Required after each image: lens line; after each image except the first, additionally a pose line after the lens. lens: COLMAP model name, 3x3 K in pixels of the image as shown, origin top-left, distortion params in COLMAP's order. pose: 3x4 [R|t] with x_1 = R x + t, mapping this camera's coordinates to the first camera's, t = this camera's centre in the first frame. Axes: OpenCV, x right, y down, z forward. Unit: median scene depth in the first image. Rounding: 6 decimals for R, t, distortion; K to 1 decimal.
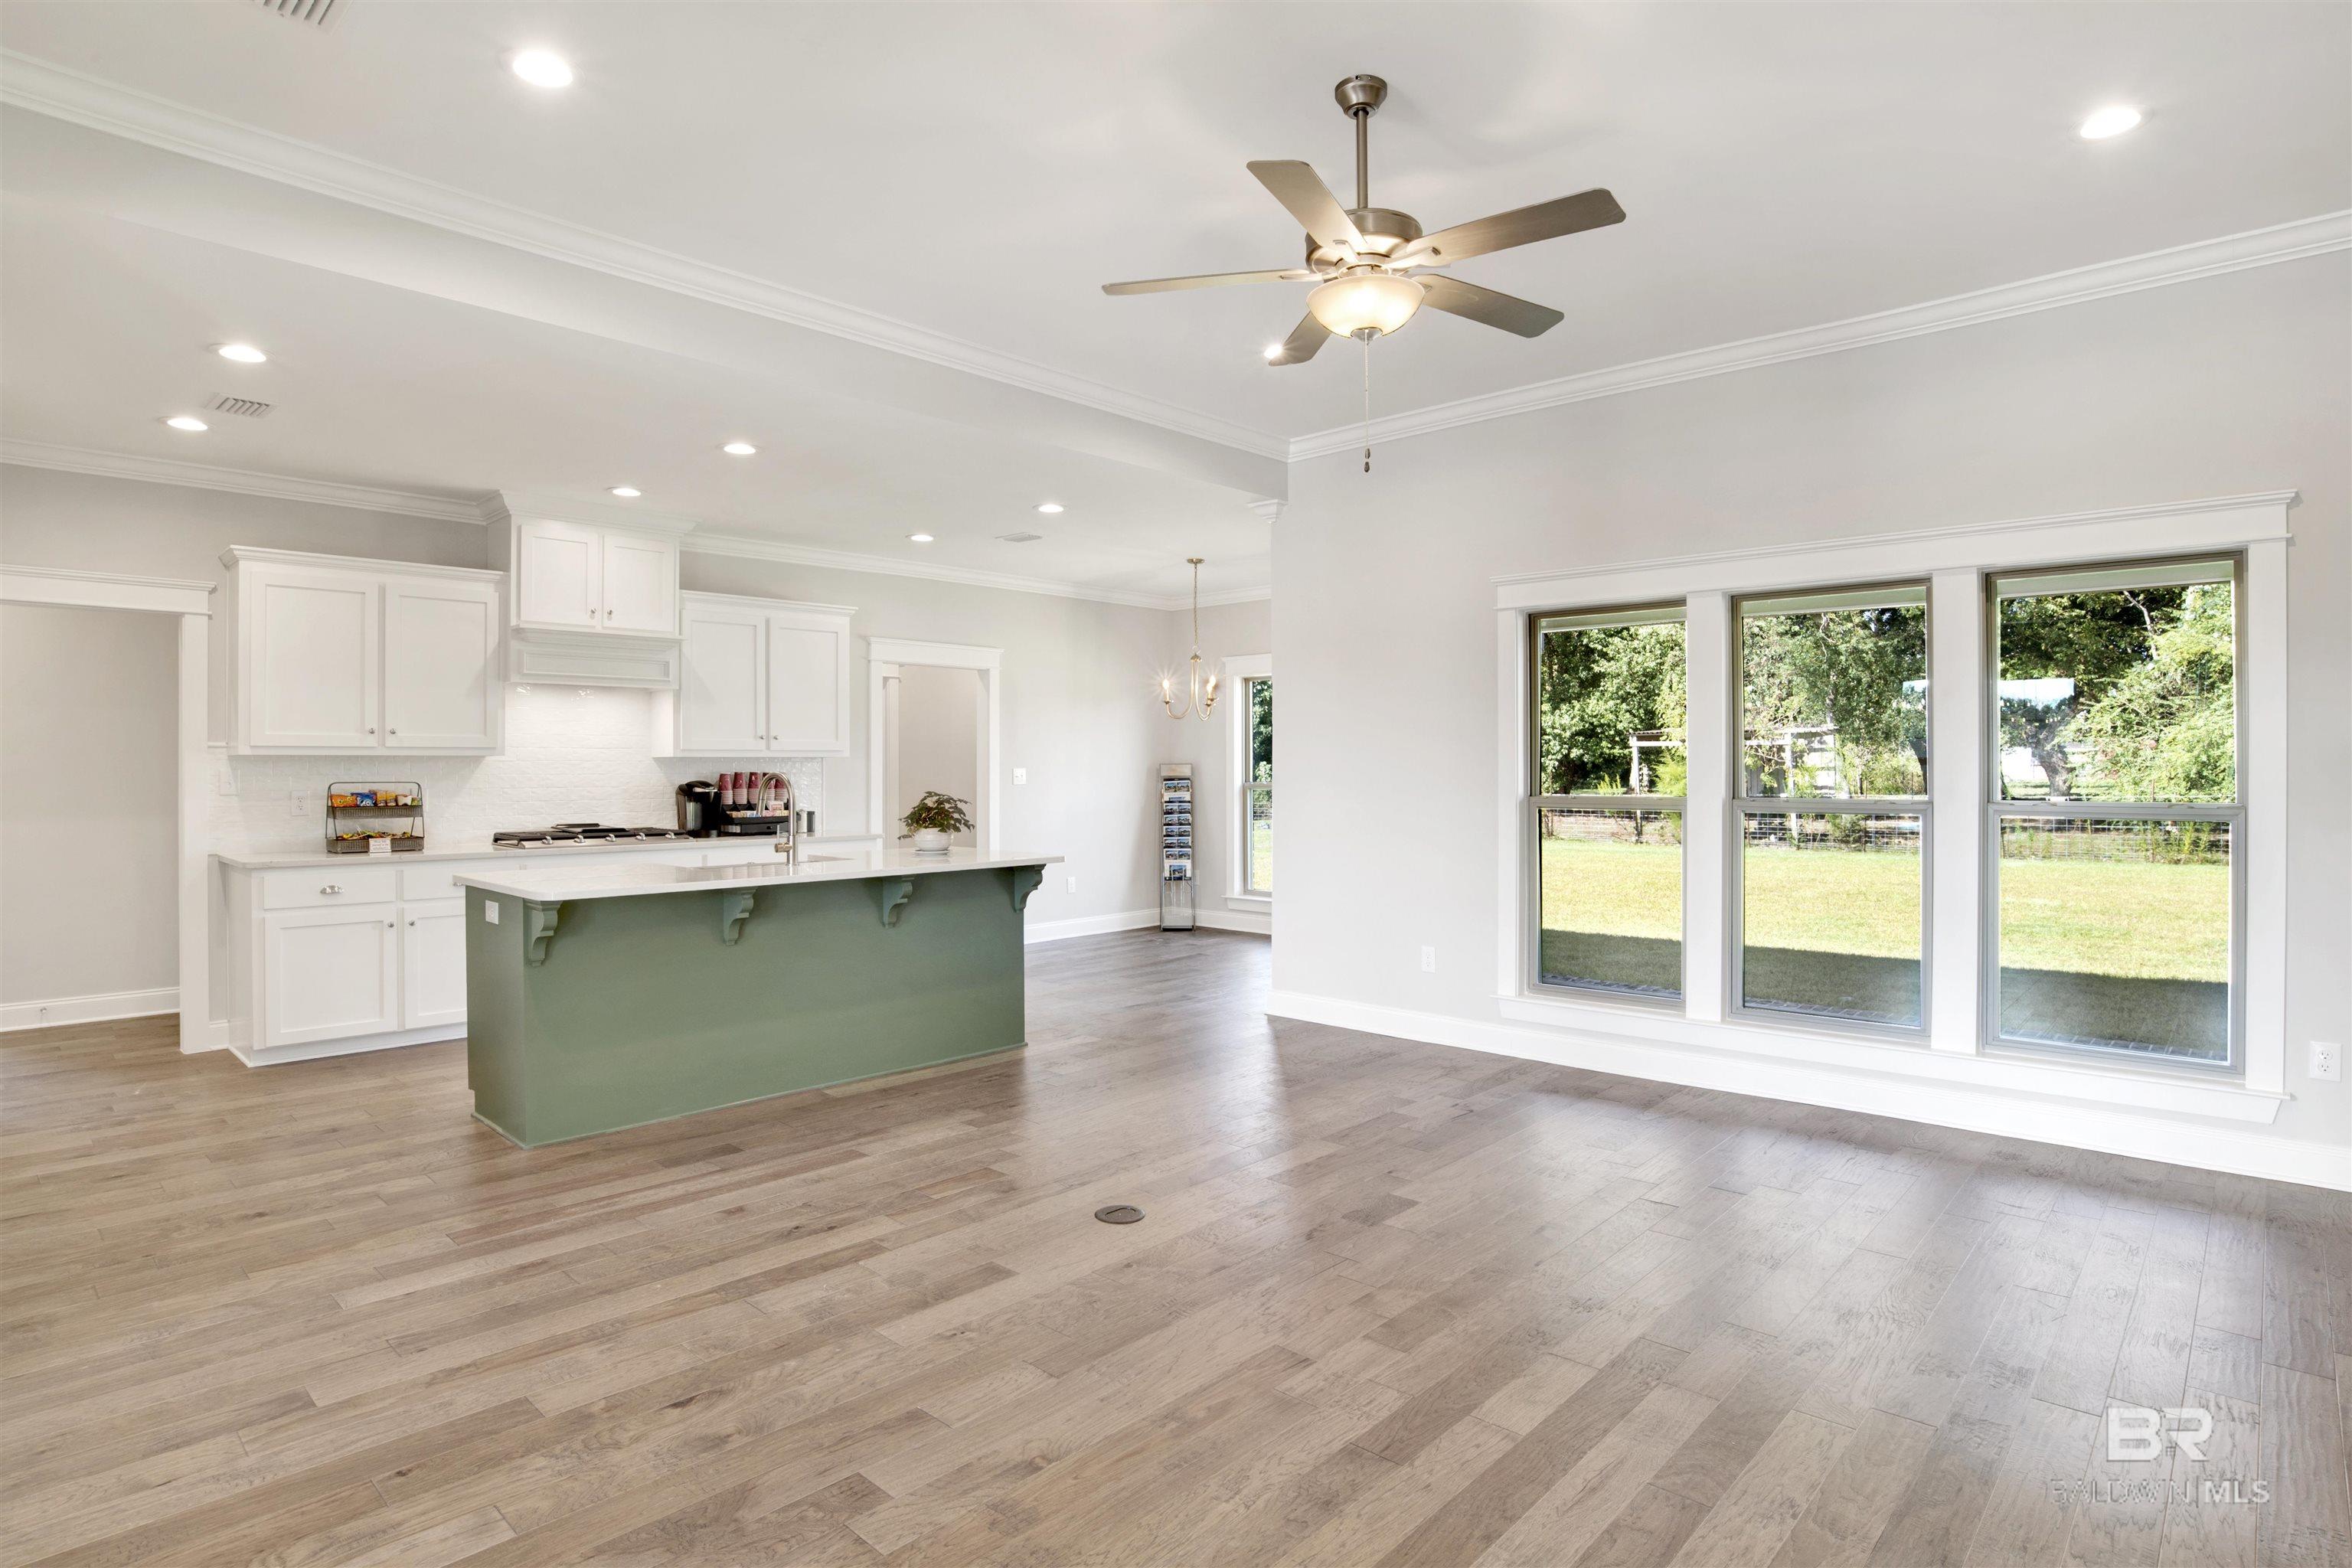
lens RADIAL K [[1235.2, 0, 1177.1], [0, 1235.2, 767.5], [0, 0, 1]] dist [-0.051156, 0.005246]
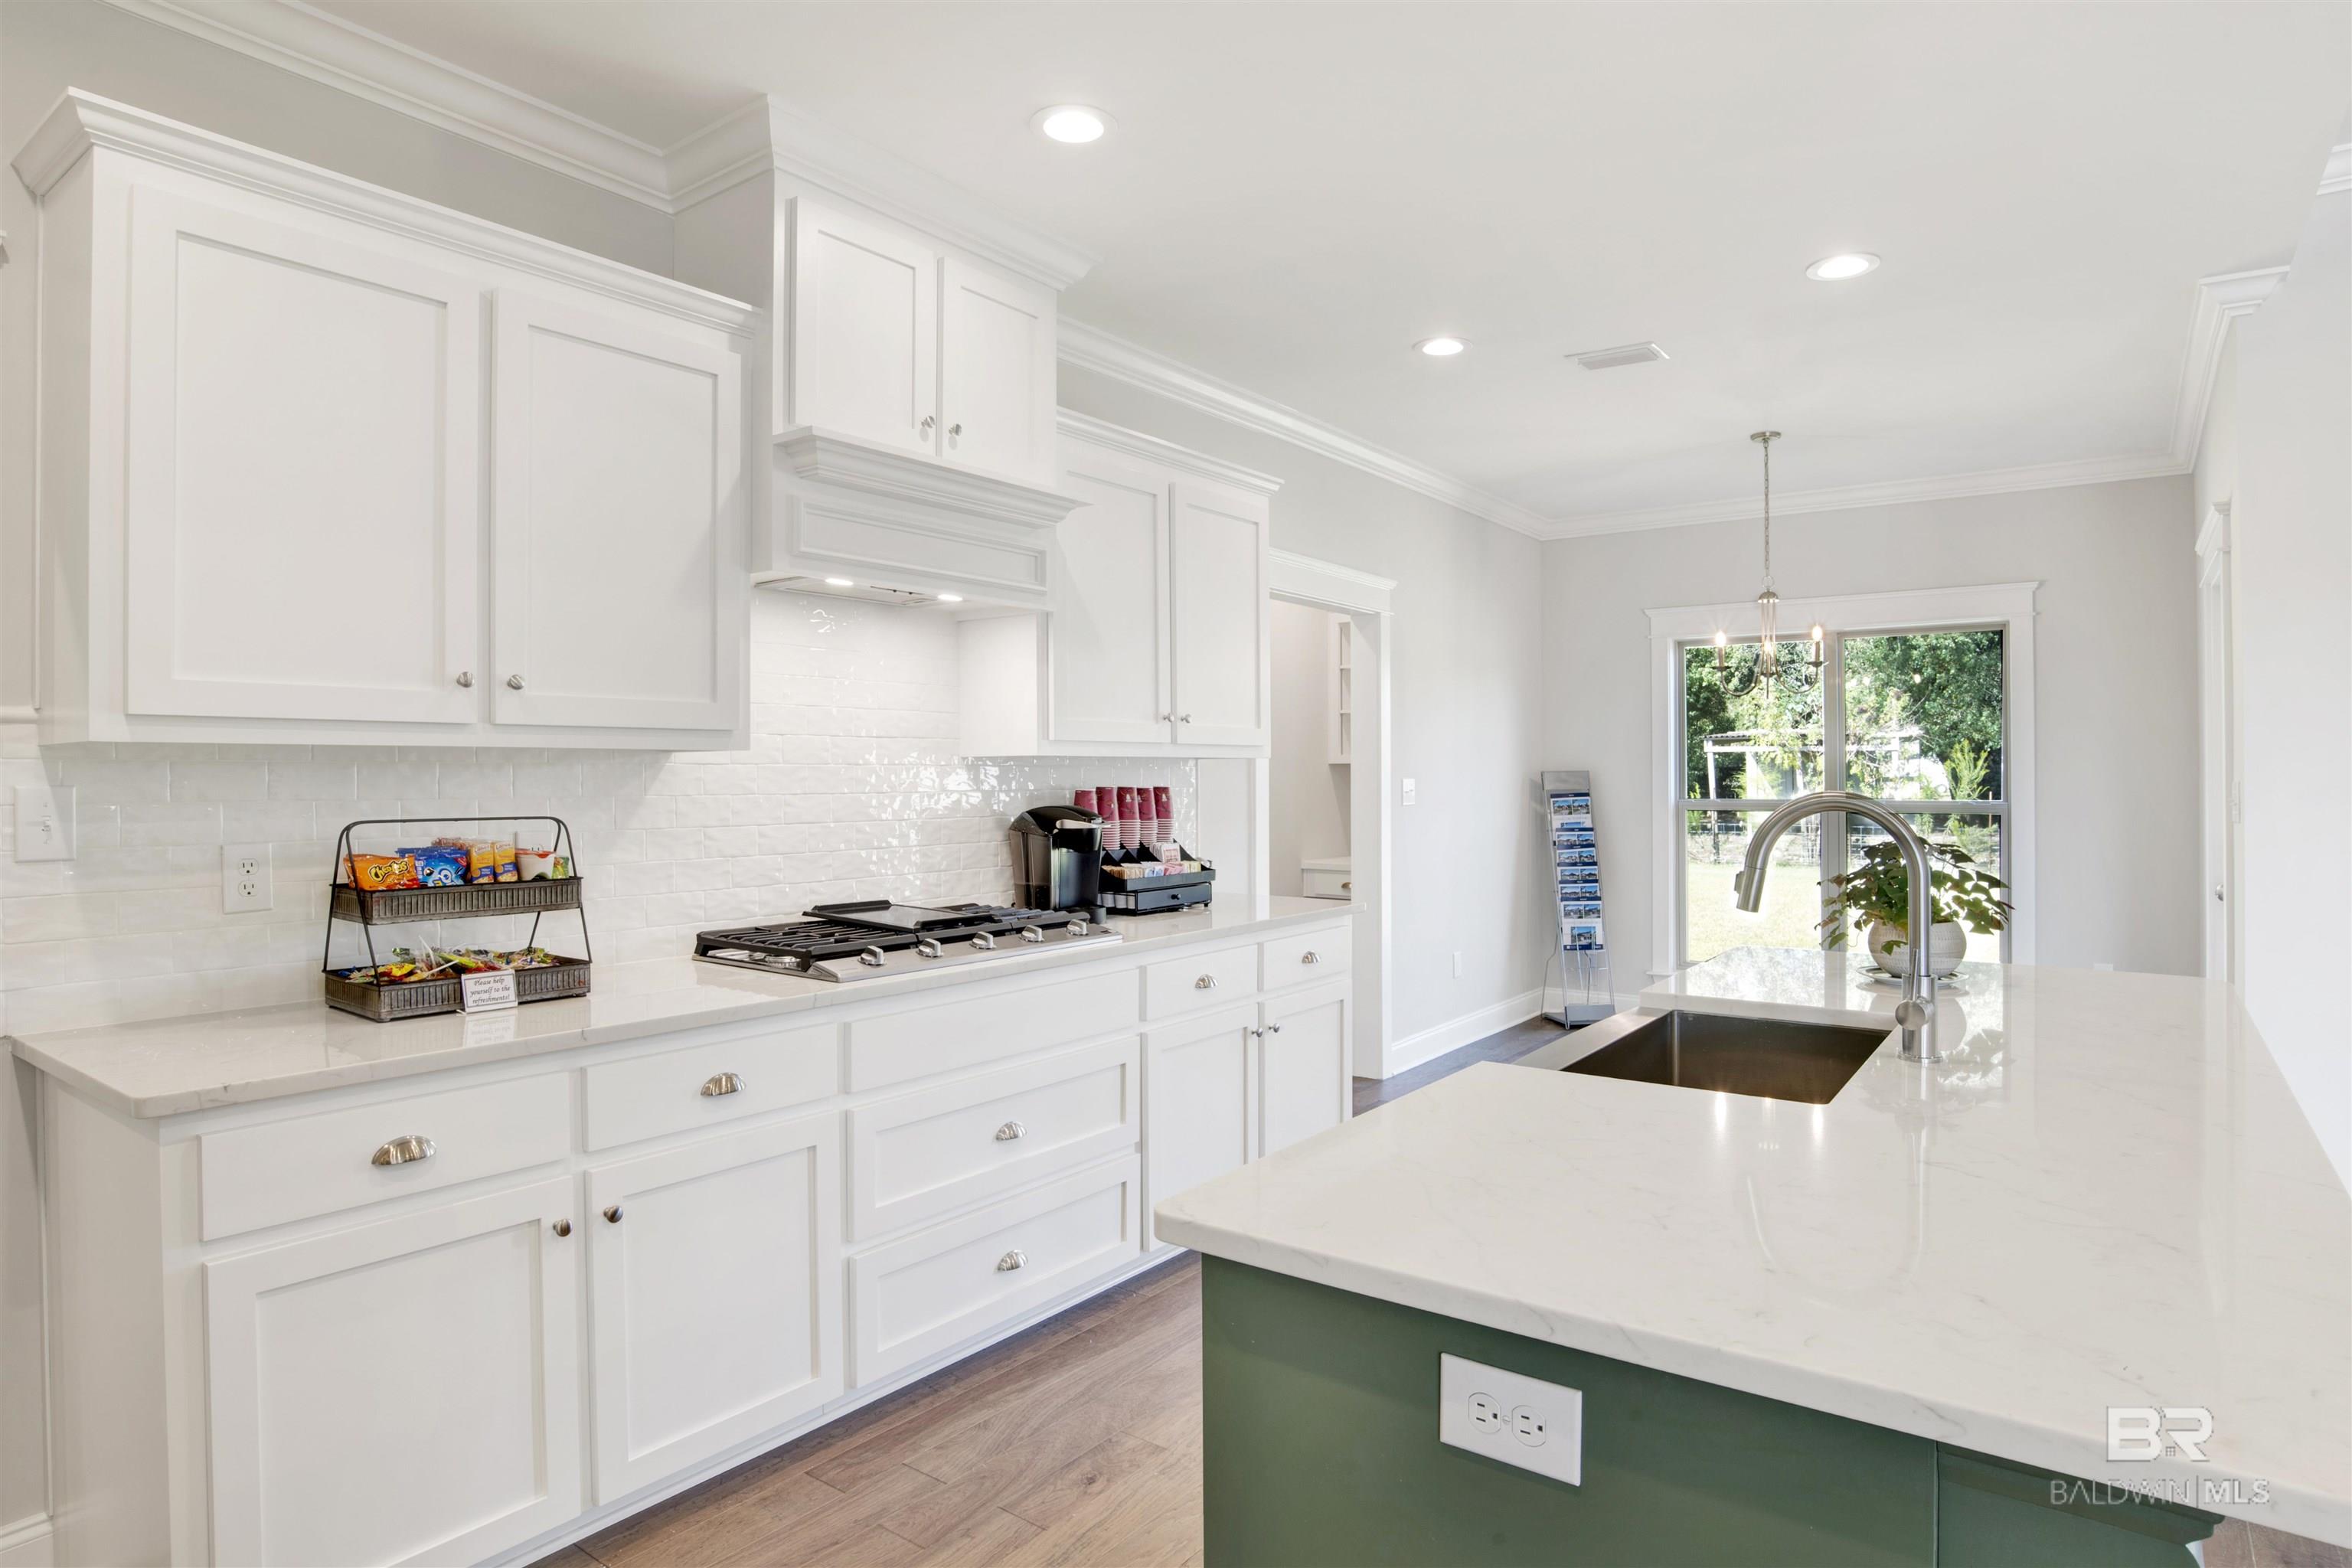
lens RADIAL K [[1319.6, 0, 1205.0], [0, 1319.6, 780.8], [0, 0, 1]] dist [-0.044547, 0.003699]
pose [[0.992103, -0.001042, 0.125425, -0.489495], [0.000667, 0.999995, 0.003031, -0.000674], [-0.125427, -0.002923, 0.992099, 0.575438]]
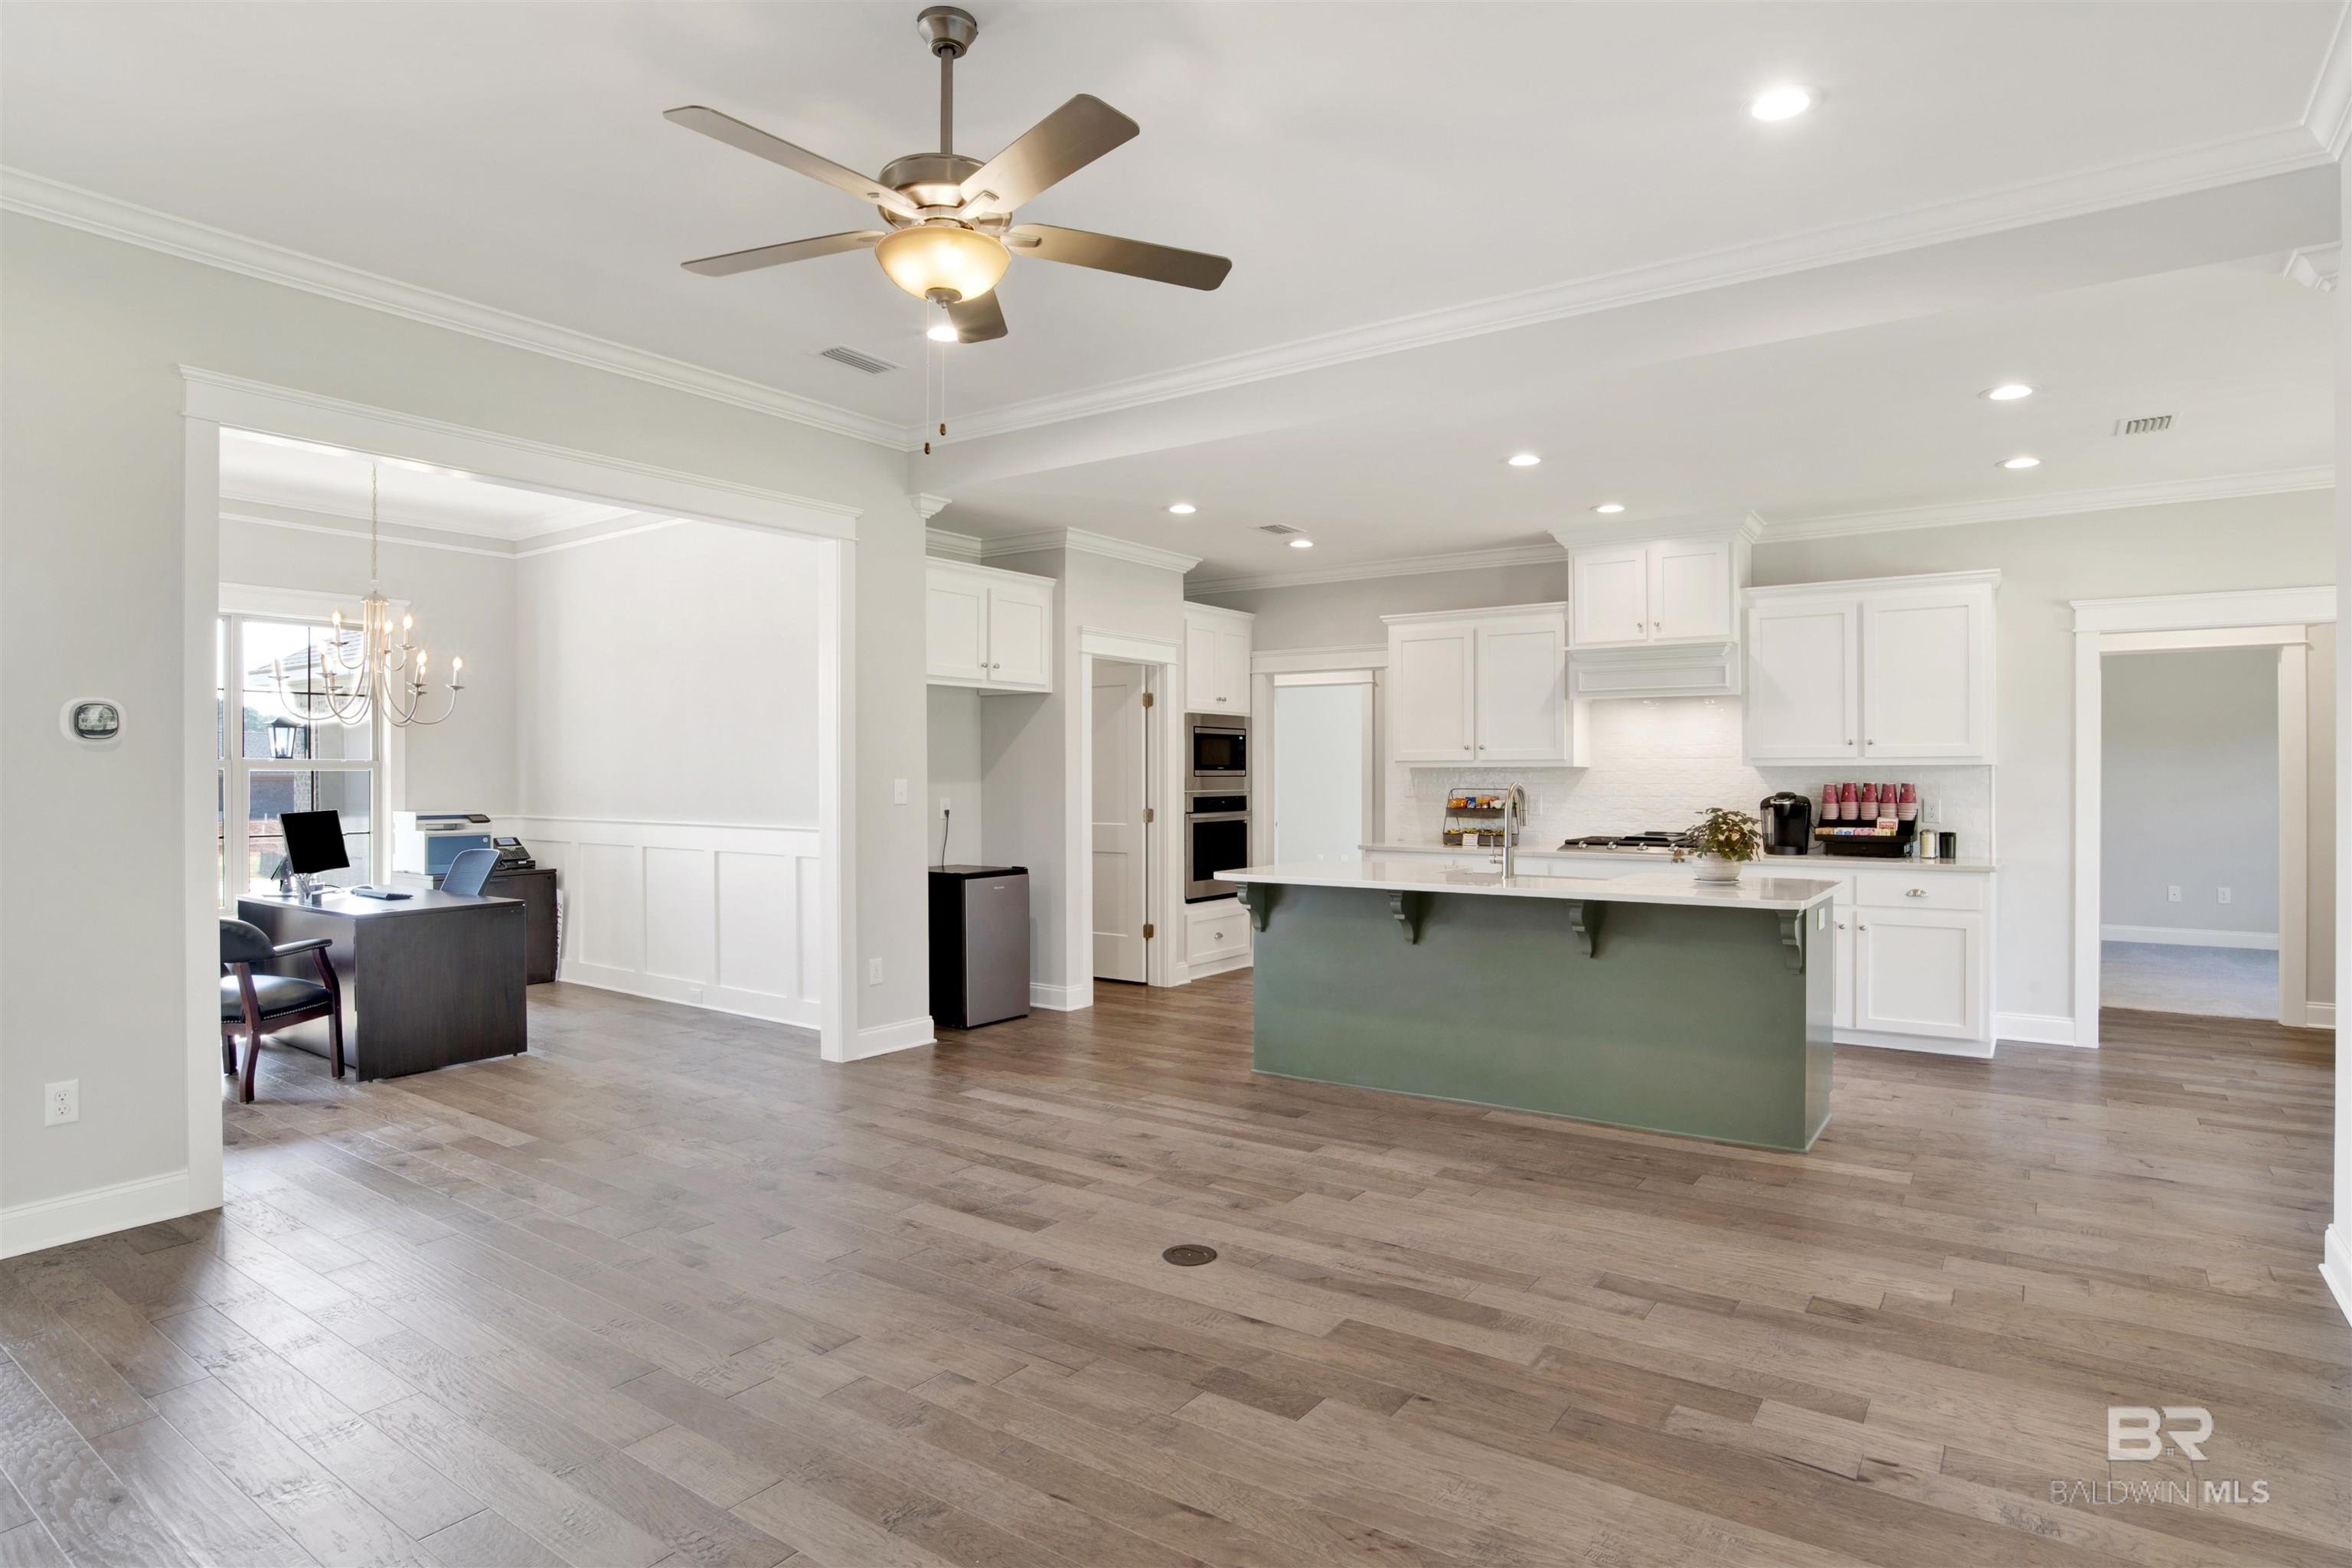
lens RADIAL K [[1235.2, 0, 1211.2], [0, 1235.2, 781.9], [0, 0, 1]] dist [-0.051156, 0.005246]
pose [[0.152190, 0.004253, -0.988342, 0.545937], [0.000815, 0.999990, 0.004429, -0.001274], [0.988351, -0.001480, 0.152185, 0.542008]]
